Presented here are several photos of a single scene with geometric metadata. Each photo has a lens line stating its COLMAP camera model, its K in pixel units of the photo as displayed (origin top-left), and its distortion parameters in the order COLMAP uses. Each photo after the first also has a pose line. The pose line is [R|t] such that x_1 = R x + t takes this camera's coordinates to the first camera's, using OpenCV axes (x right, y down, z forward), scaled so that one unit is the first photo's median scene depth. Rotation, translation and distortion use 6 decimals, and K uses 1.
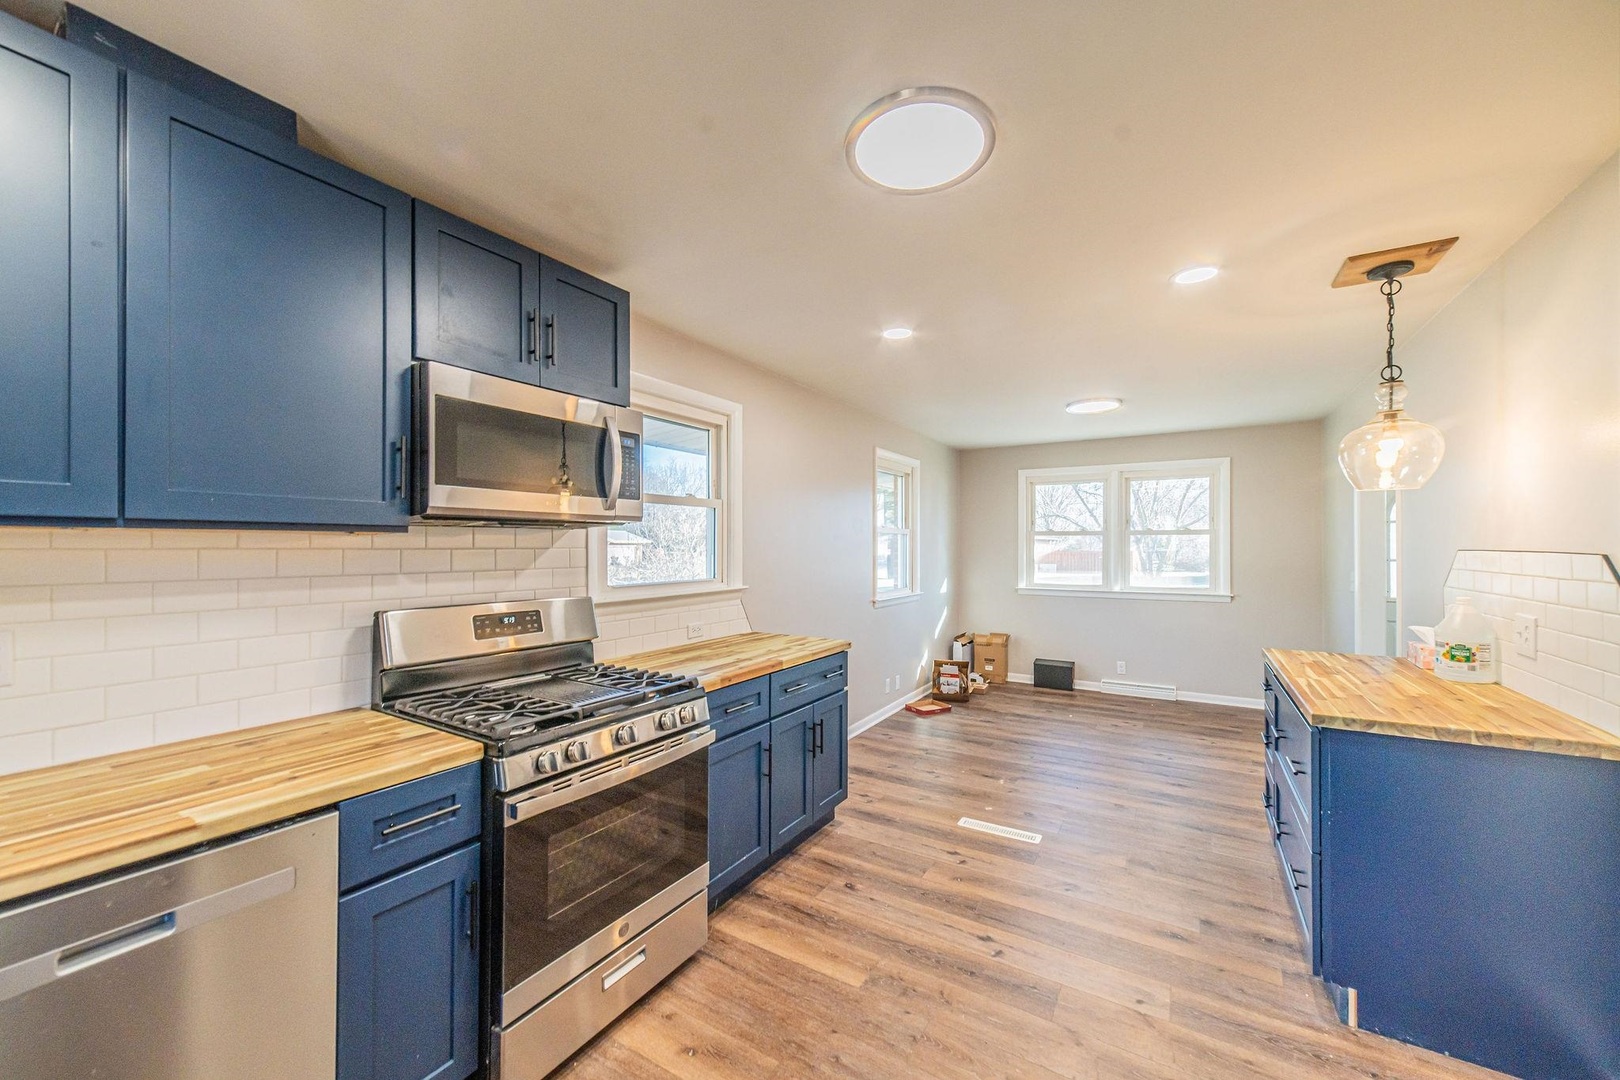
lens RADIAL K [[626.1, 0, 809.7], [0, 626.1, 546.2], [0, 0, 1]] dist [0.007929, 0.000770]
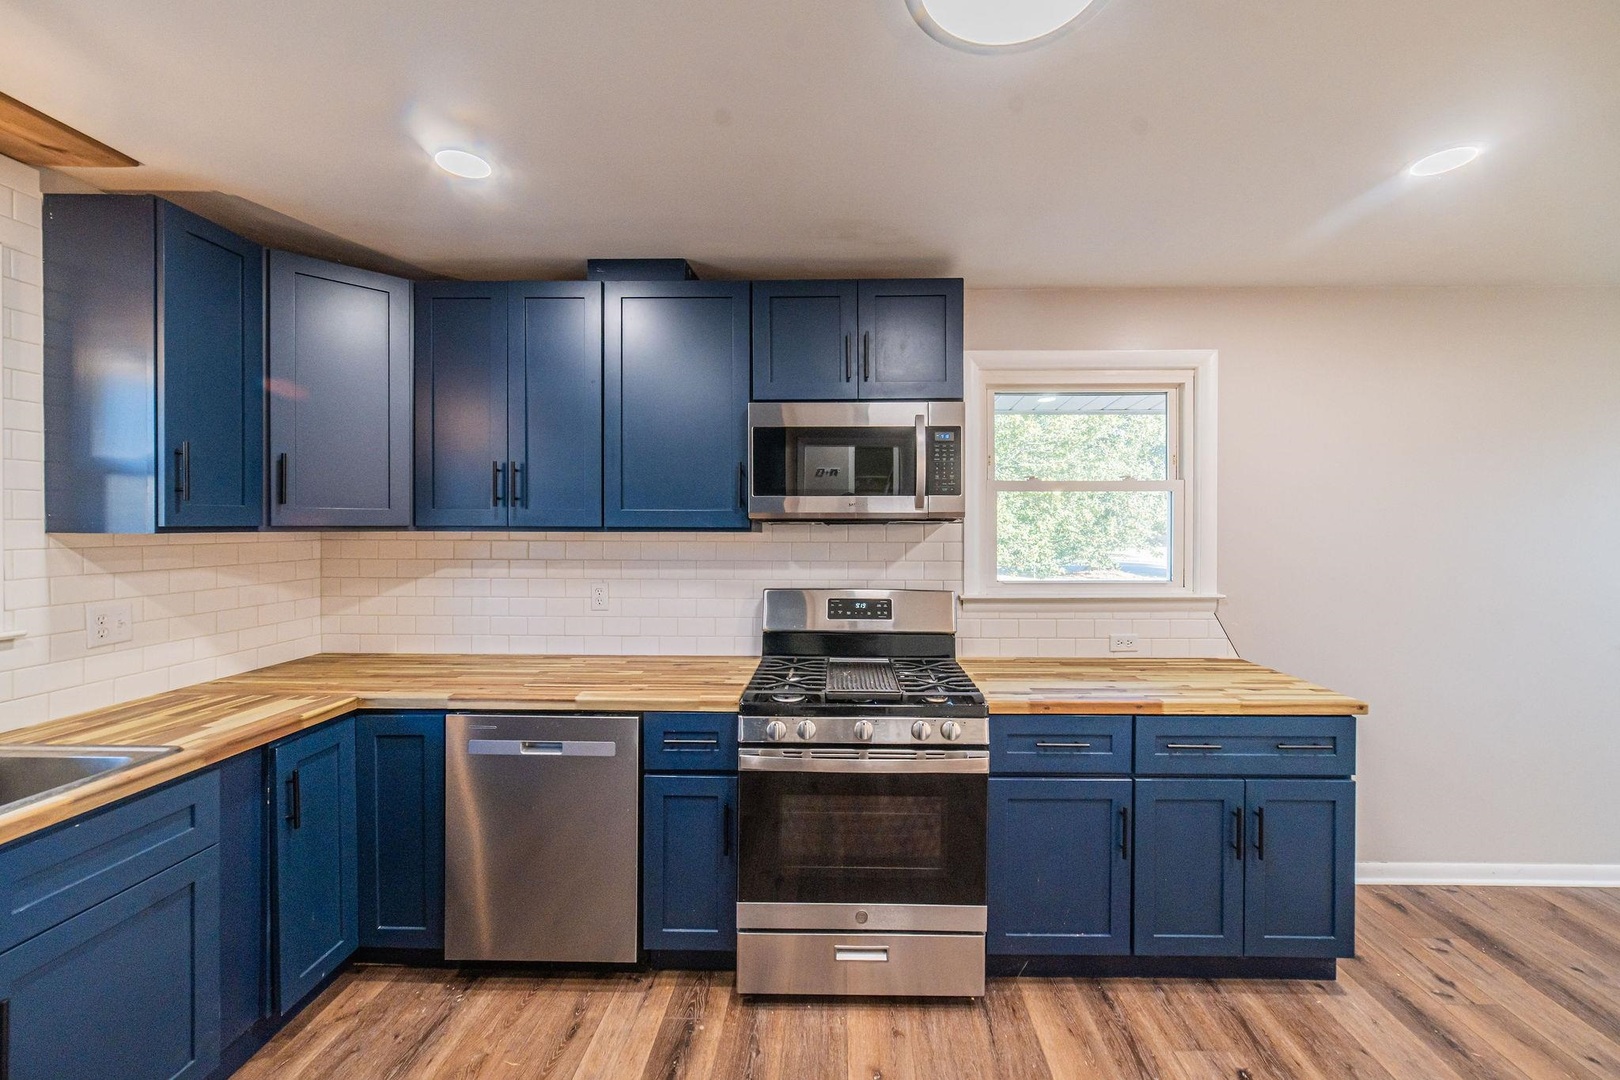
lens RADIAL K [[626.1, 0, 816.4], [0, 626.1, 528.2], [0, 0, 1]] dist [0.007929, 0.000770]
pose [[0.511656, 0.005073, -0.859175, 0.441682], [-0.000150, 0.999983, 0.005816, -0.028752], [0.859190, -0.002847, 0.511648, 0.326776]]
